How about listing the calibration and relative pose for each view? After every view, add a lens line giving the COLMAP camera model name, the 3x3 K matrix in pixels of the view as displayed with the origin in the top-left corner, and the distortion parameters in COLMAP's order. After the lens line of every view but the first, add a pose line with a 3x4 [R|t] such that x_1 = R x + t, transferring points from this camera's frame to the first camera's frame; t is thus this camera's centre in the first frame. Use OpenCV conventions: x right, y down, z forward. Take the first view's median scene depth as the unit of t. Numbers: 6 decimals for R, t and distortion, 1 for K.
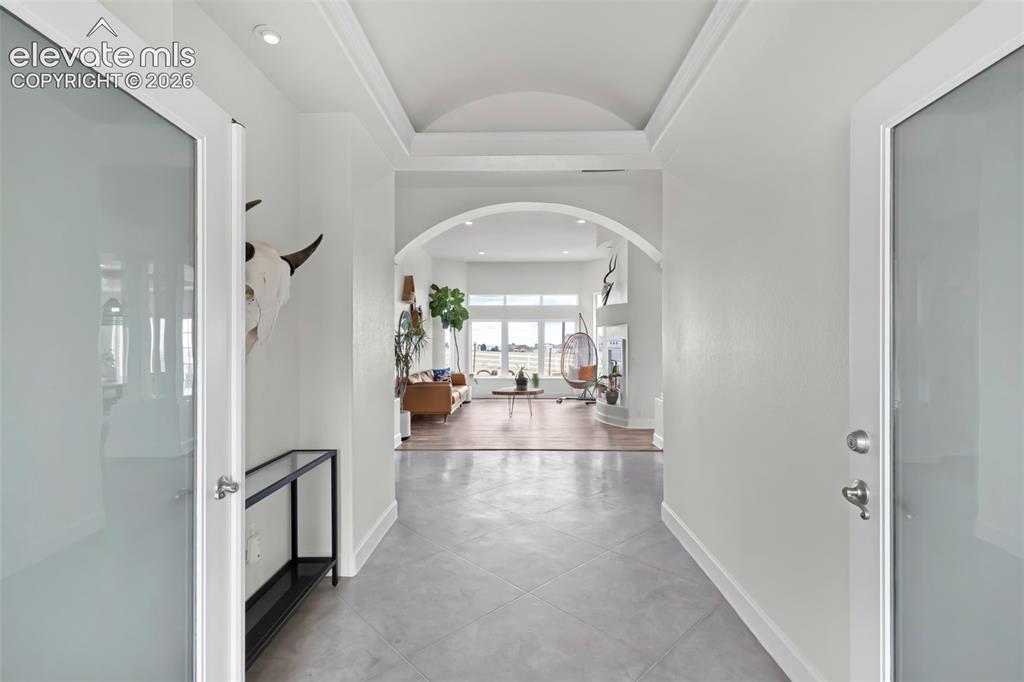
lens RADIAL K [[465.3, 0, 512.0], [0, 465.3, 341.0], [0, 0, 1]] dist [0.001144, 0.000494]
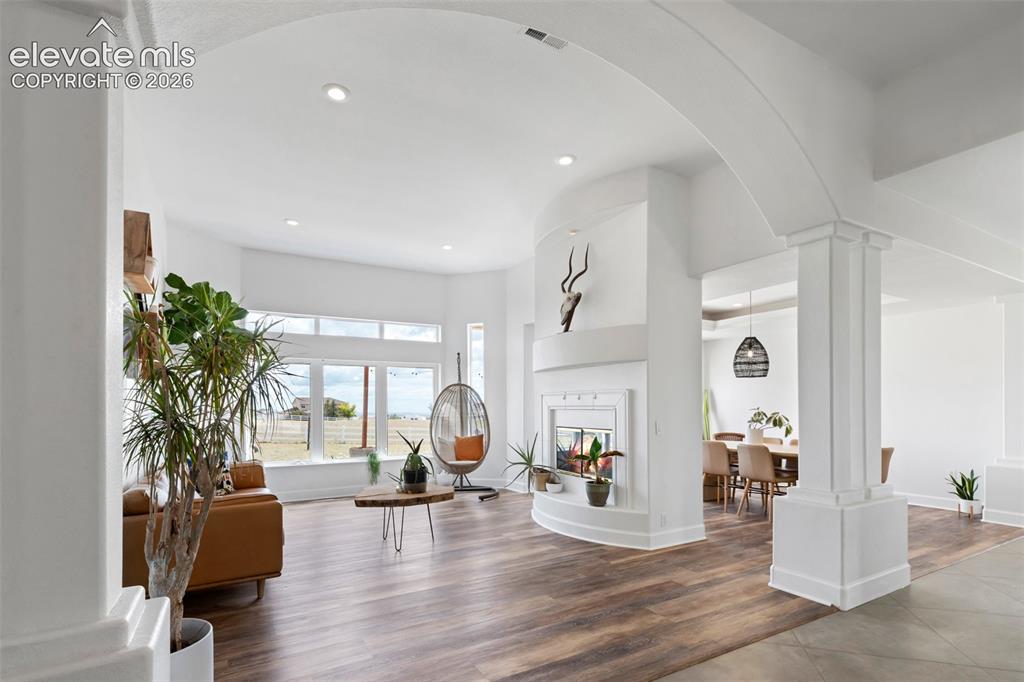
lens RADIAL K [[484.8, 0, 513.0], [0, 484.8, 401.5], [0, 0, 1]] dist [0.000354, 0.000088]
pose [[0.853634, -0.000382, 0.520873, -0.141813], [0.002830, 0.999988, -0.003904, 0.009630], [-0.520866, 0.004807, 0.853625, 0.440968]]
